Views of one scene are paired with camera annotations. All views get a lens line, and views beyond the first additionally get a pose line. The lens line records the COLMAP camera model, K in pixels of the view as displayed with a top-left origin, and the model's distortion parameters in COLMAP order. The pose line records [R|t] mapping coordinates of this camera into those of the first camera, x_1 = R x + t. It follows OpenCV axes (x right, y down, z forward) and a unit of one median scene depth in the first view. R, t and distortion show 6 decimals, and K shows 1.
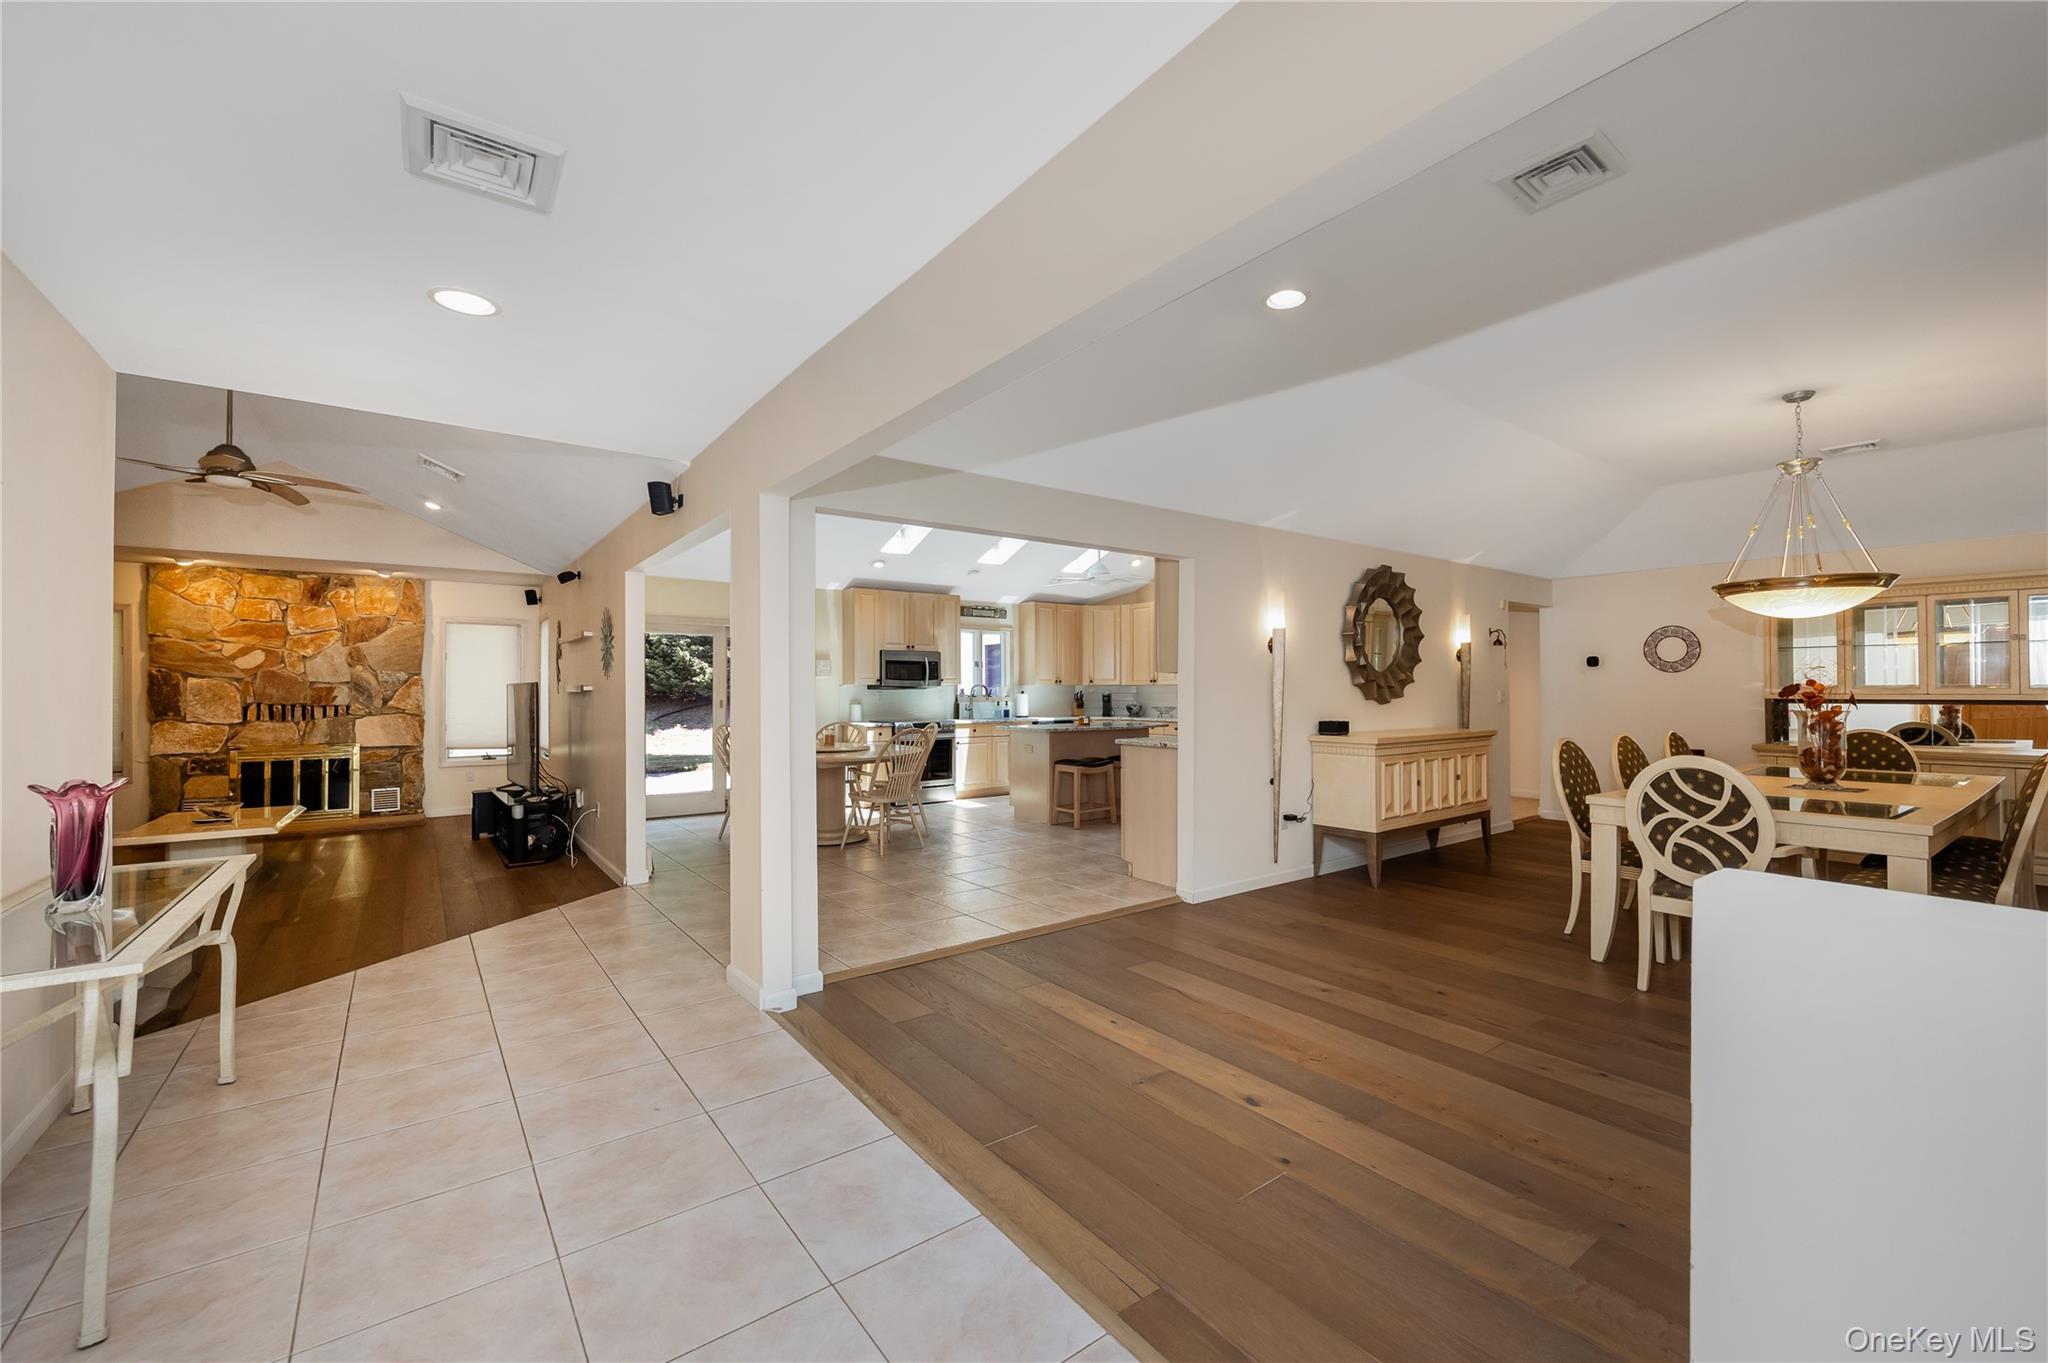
lens RADIAL K [[821.1, 0, 1024.0], [0, 821.1, 681.5], [0, 0, 1]] dist [0.002170, 0.000427]
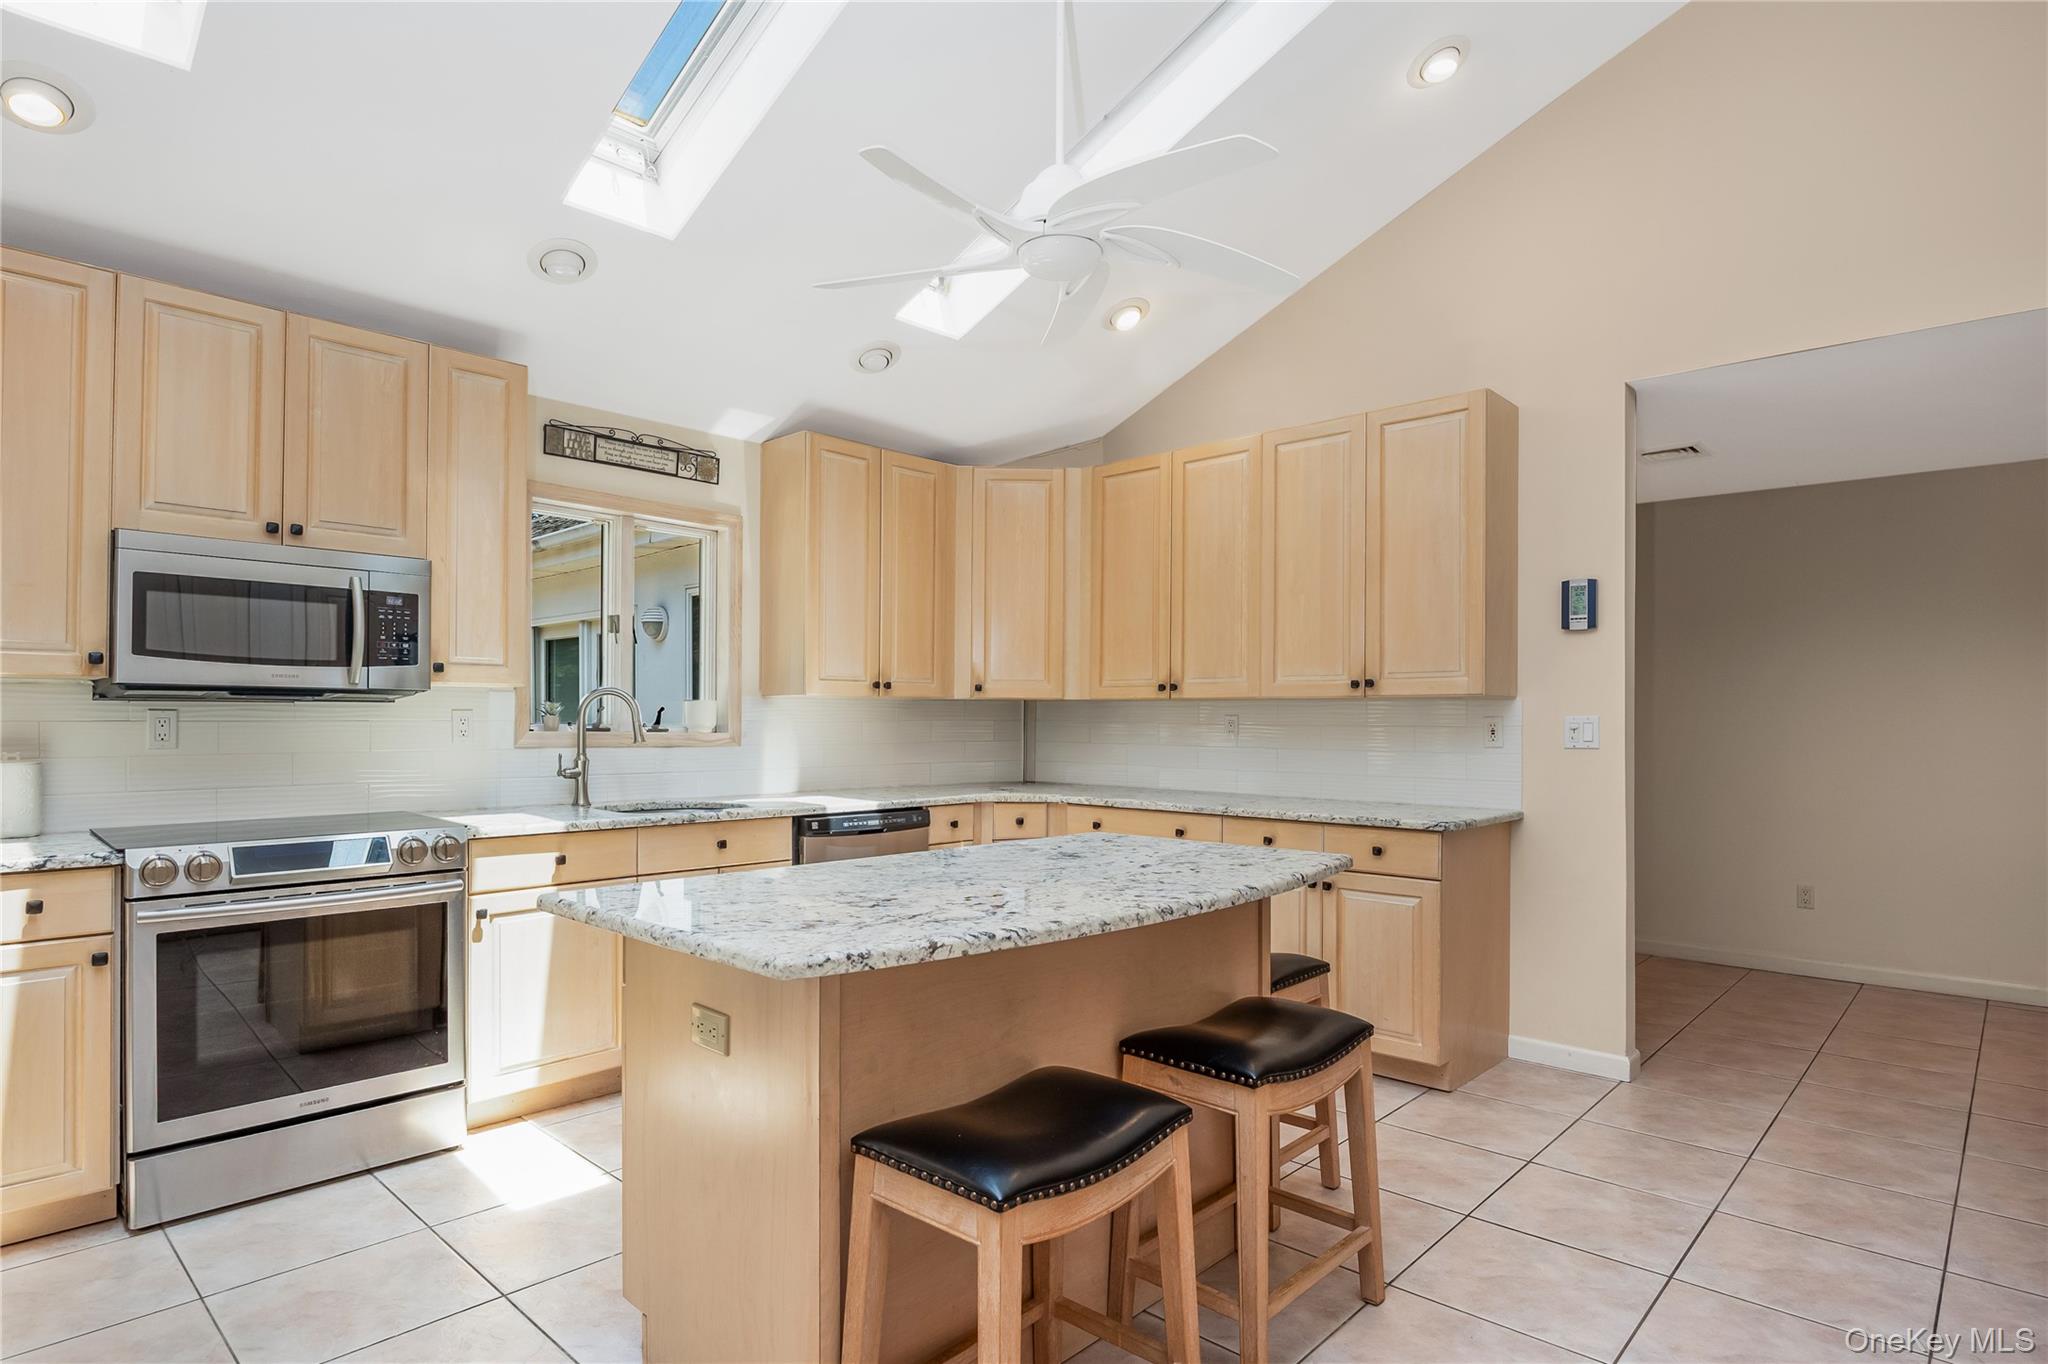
lens RADIAL K [[1092.8, 0, 1023.8], [0, 1092.8, 723.7], [0, 0, 1]] dist [-0.007347, -0.001072]
pose [[0.985722, 0.007350, 0.168218, 0.044653], [-0.009903, 0.999848, 0.014340, 0.015419], [-0.168087, -0.015801, 0.985646, 1.034622]]
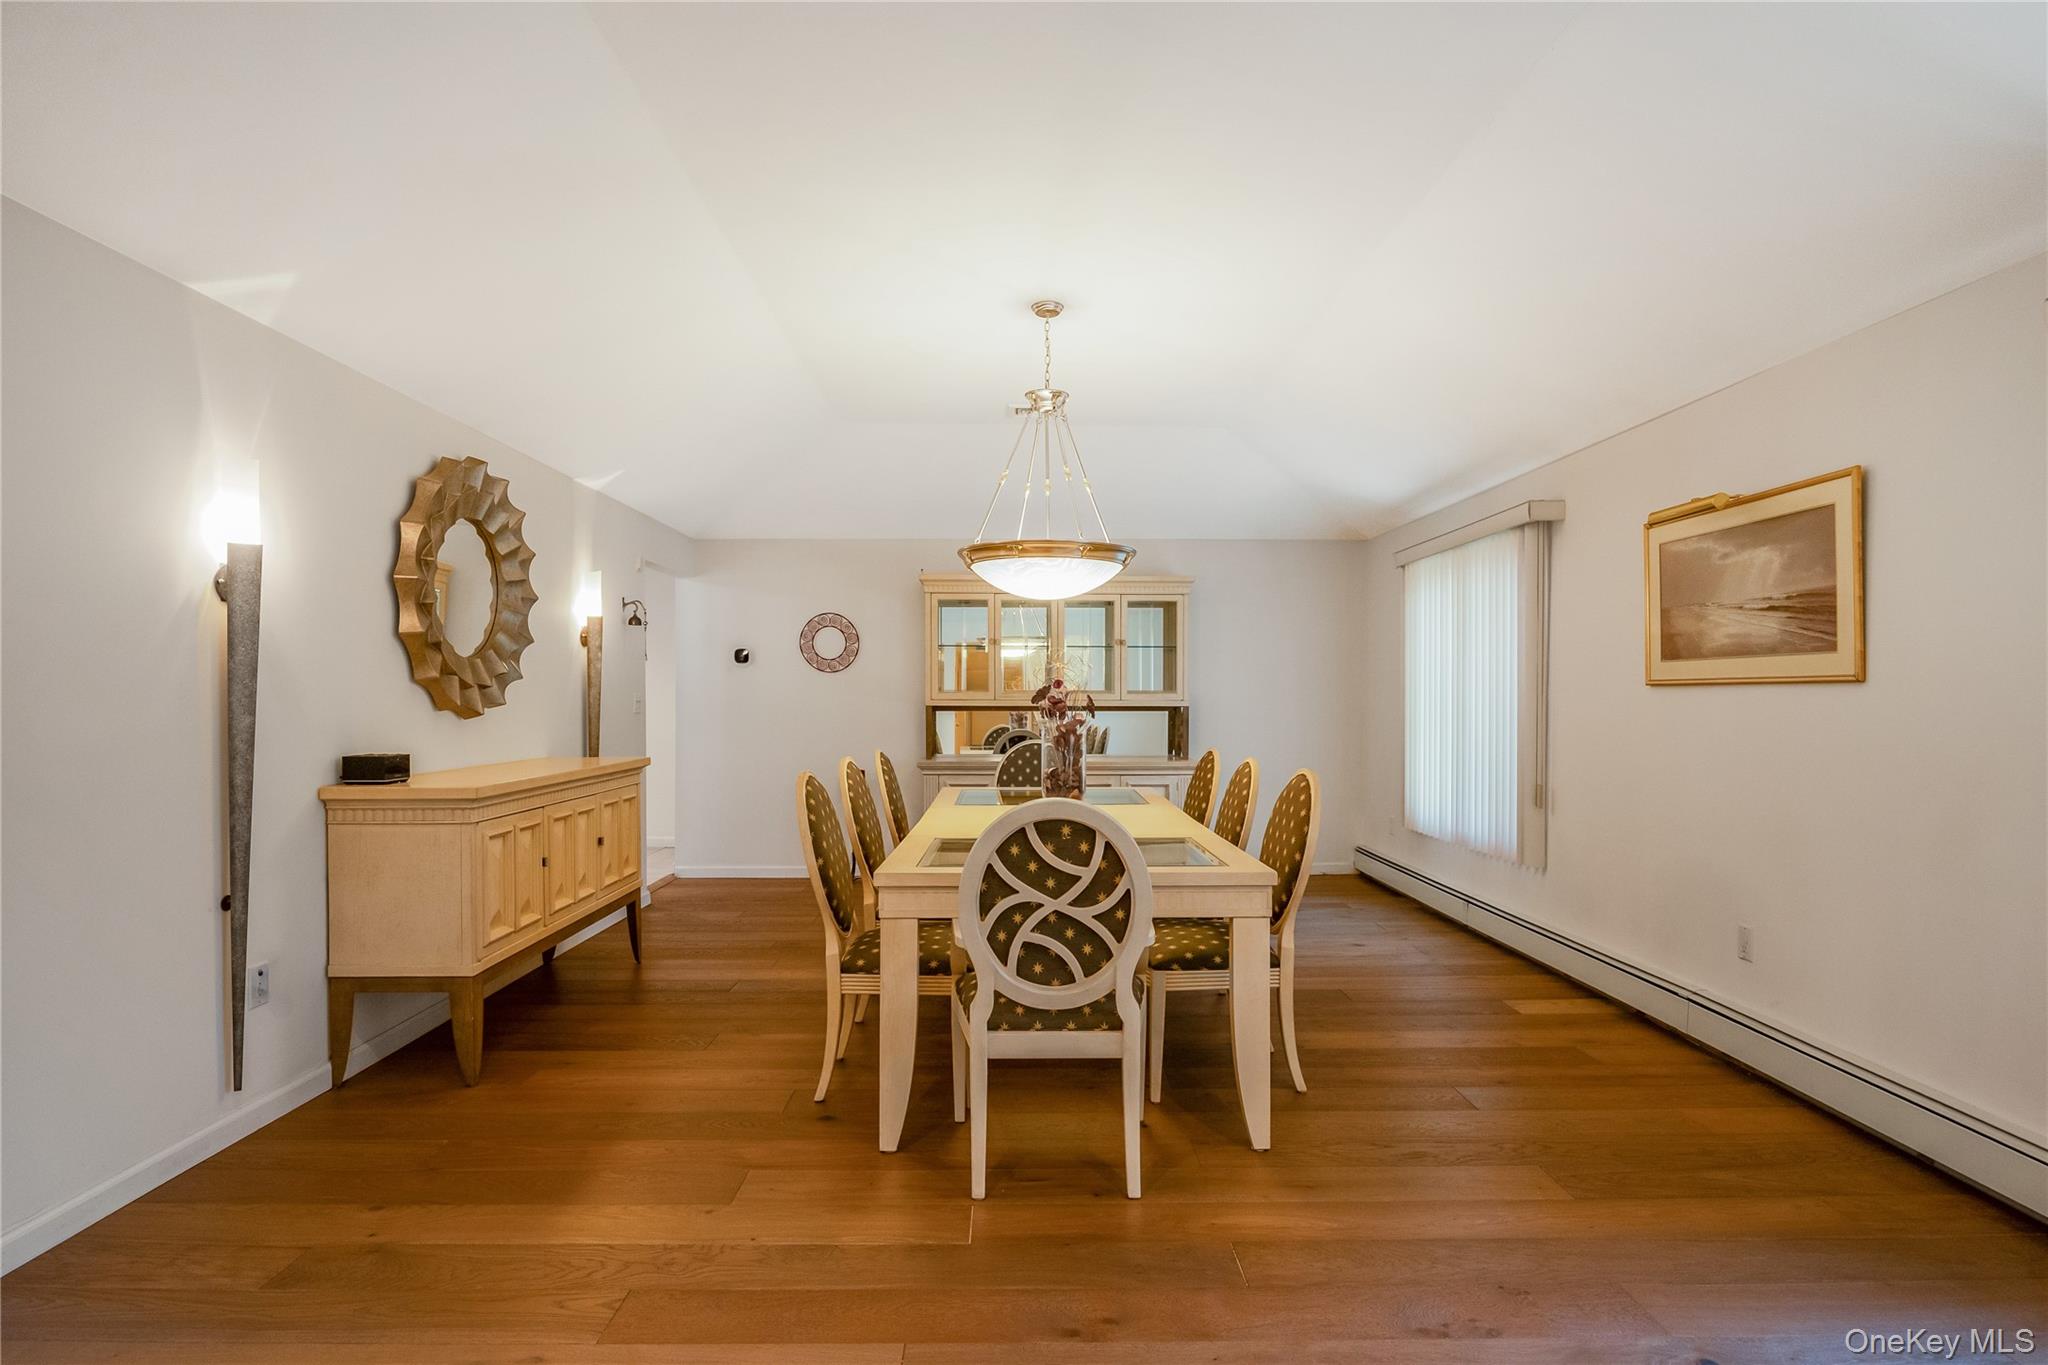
lens RADIAL K [[1078.5, 0, 1023.3], [0, 1078.5, 707.9], [0, 0, 1]] dist [-0.005355, -0.000576]
pose [[0.588330, -0.004783, 0.808607, 0.087087], [-0.011366, 0.999835, 0.014184, 0.007112], [-0.808541, -0.017535, 0.588178, 0.311660]]
